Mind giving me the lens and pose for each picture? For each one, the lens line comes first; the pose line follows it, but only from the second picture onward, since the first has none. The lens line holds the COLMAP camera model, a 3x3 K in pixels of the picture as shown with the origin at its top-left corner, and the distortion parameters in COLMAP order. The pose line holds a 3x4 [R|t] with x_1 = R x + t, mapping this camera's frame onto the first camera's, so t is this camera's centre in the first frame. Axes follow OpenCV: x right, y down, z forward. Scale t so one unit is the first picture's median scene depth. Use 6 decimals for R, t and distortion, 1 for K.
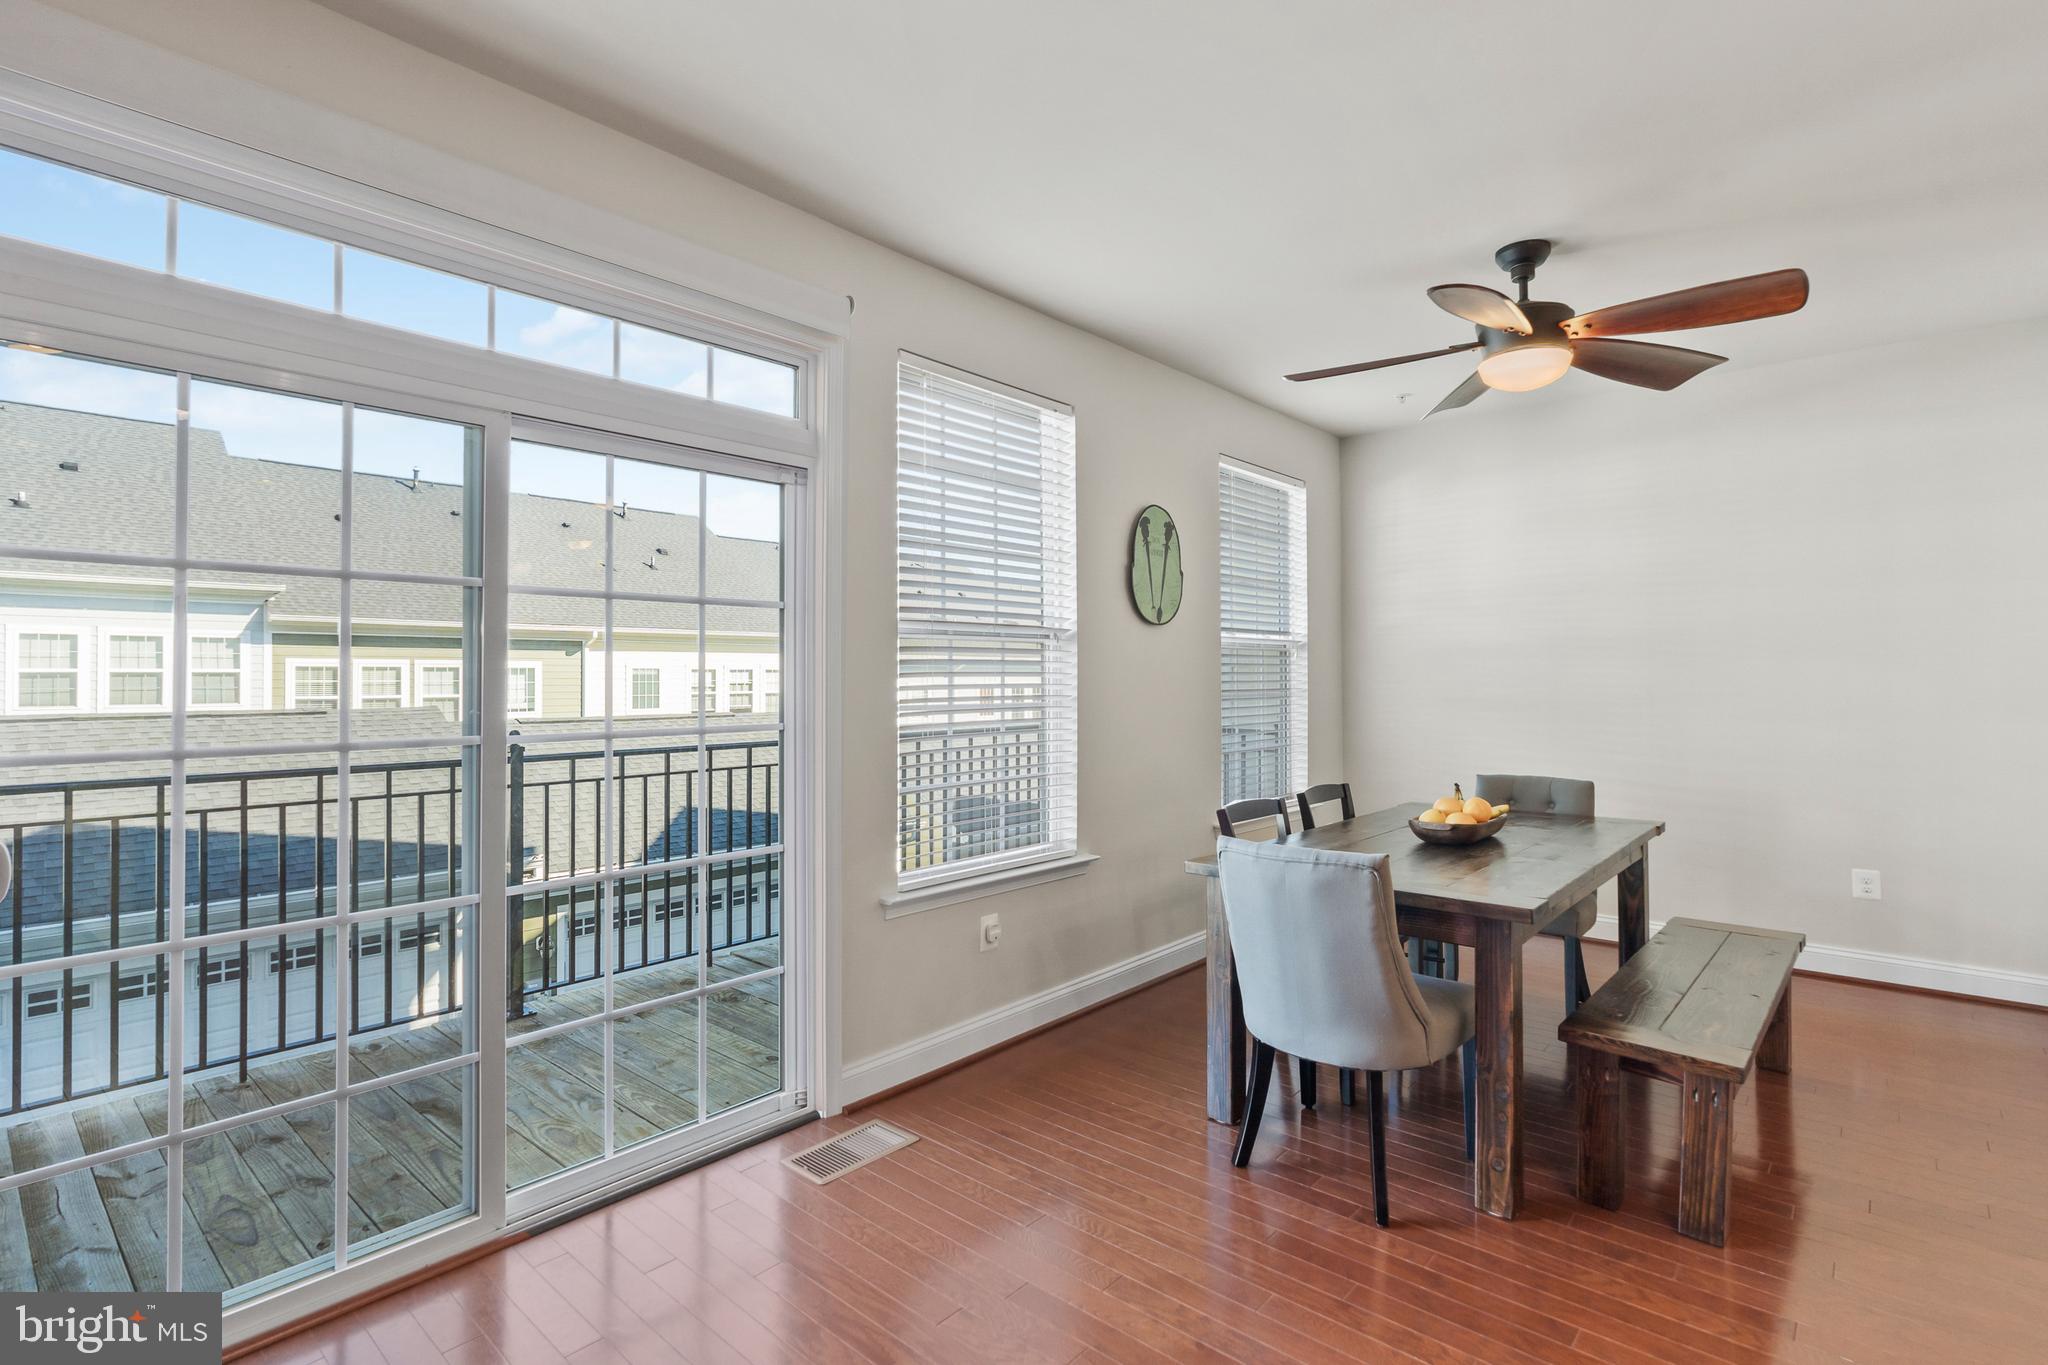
lens RADIAL K [[983.0, 0, 1025.9], [0, 983.0, 678.3], [0, 0, 1]] dist [-0.003566, 0.003689]
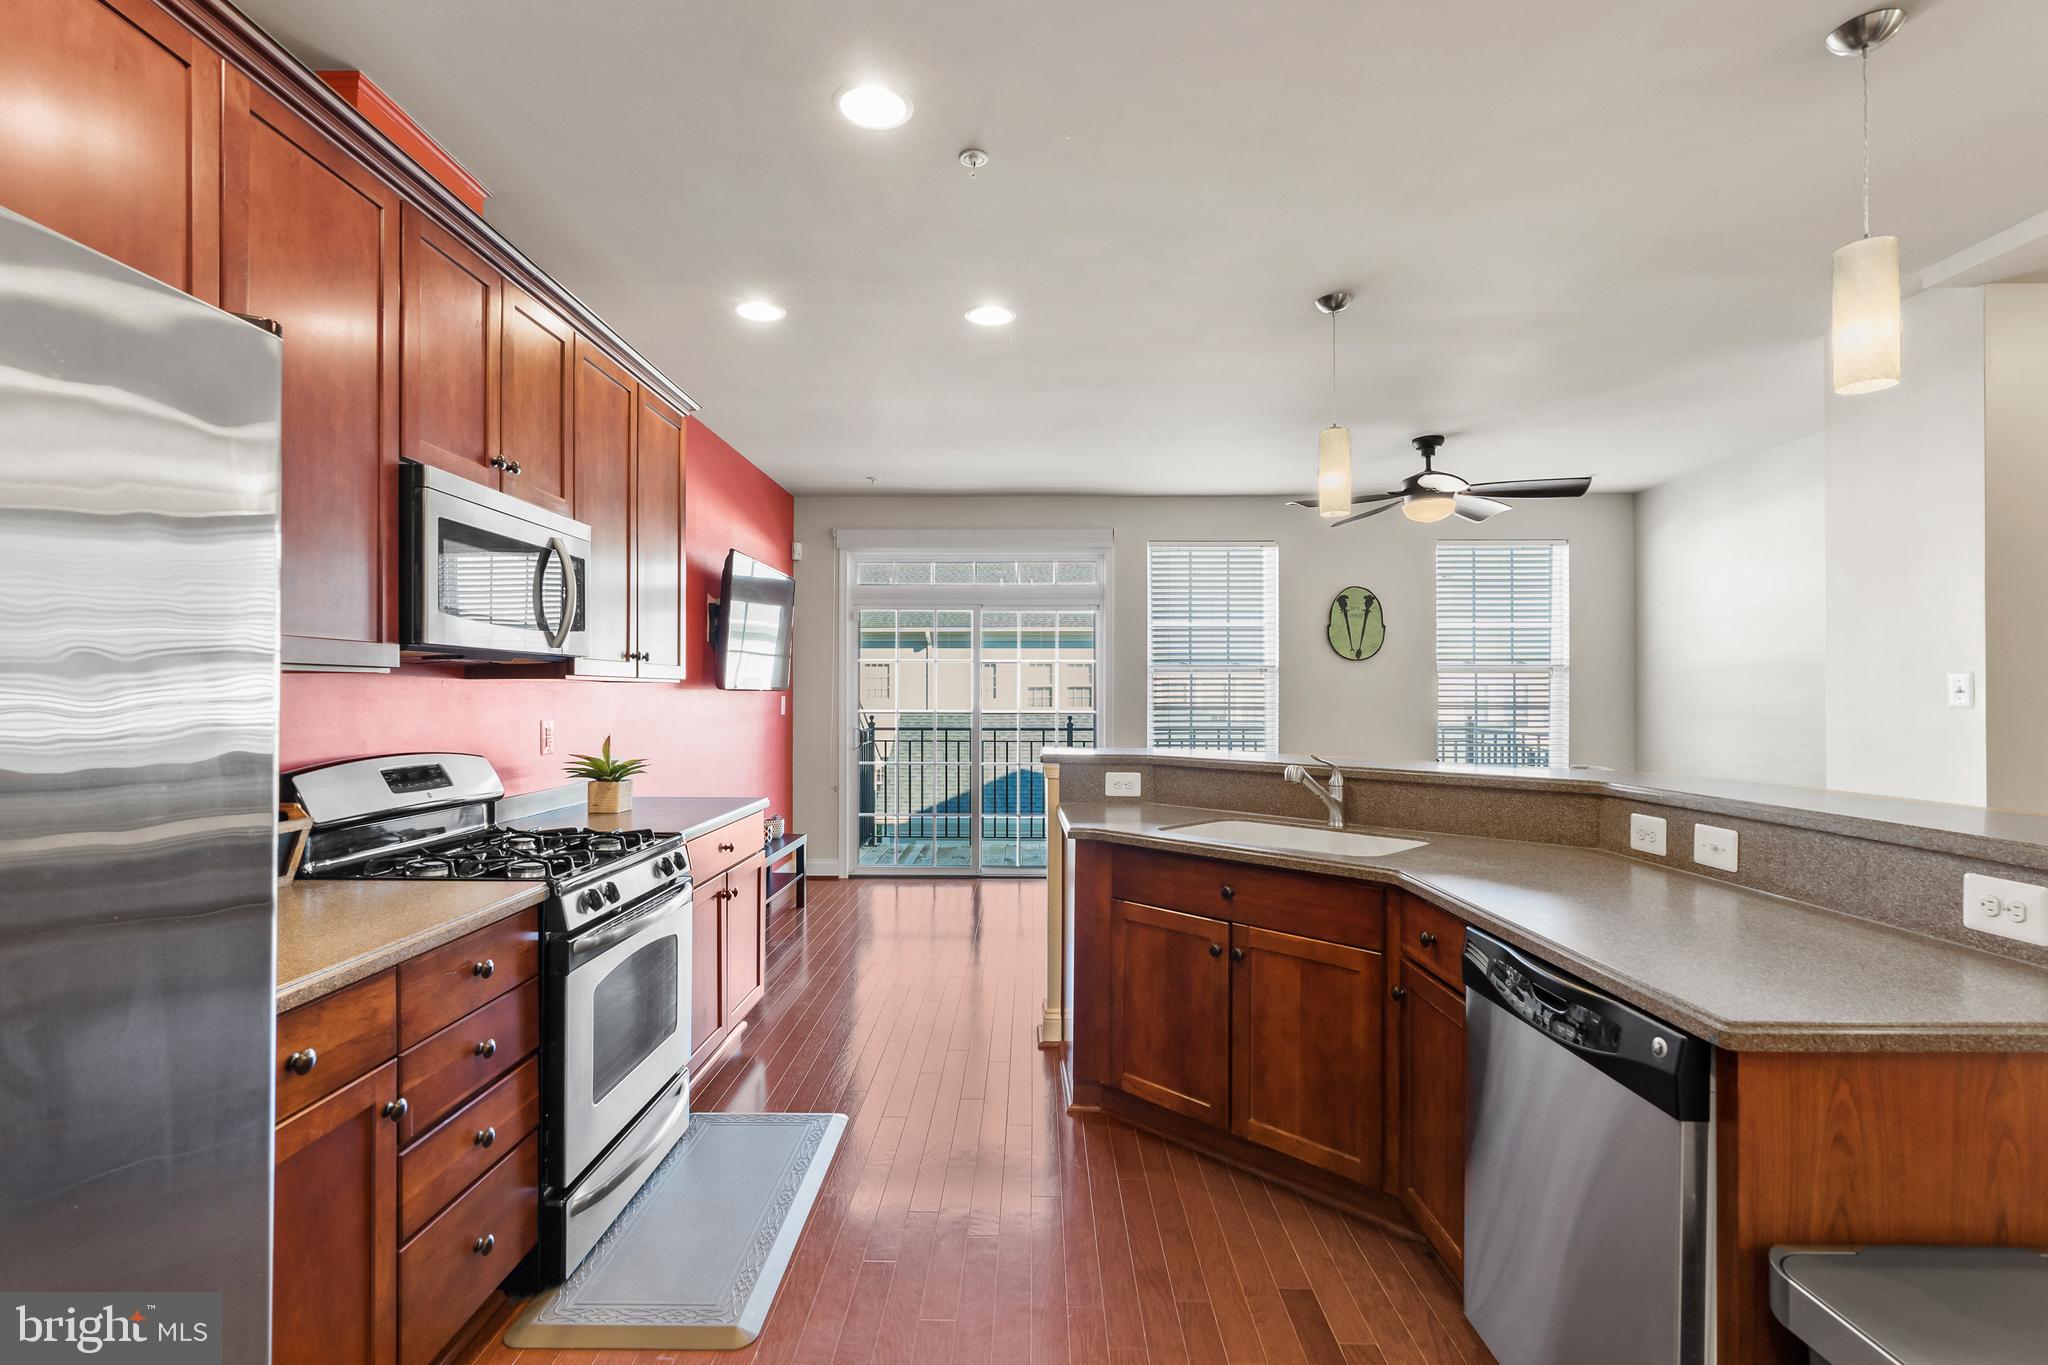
lens RADIAL K [[983.0, 0, 1027.6], [0, 983.0, 696.2], [0, 0, 1]] dist [-0.003566, 0.003689]
pose [[0.672779, 0.003619, -0.739834, 1.158094], [0.000968, 0.999983, 0.005773, -0.006781], [0.739843, -0.004600, 0.672764, -0.577168]]
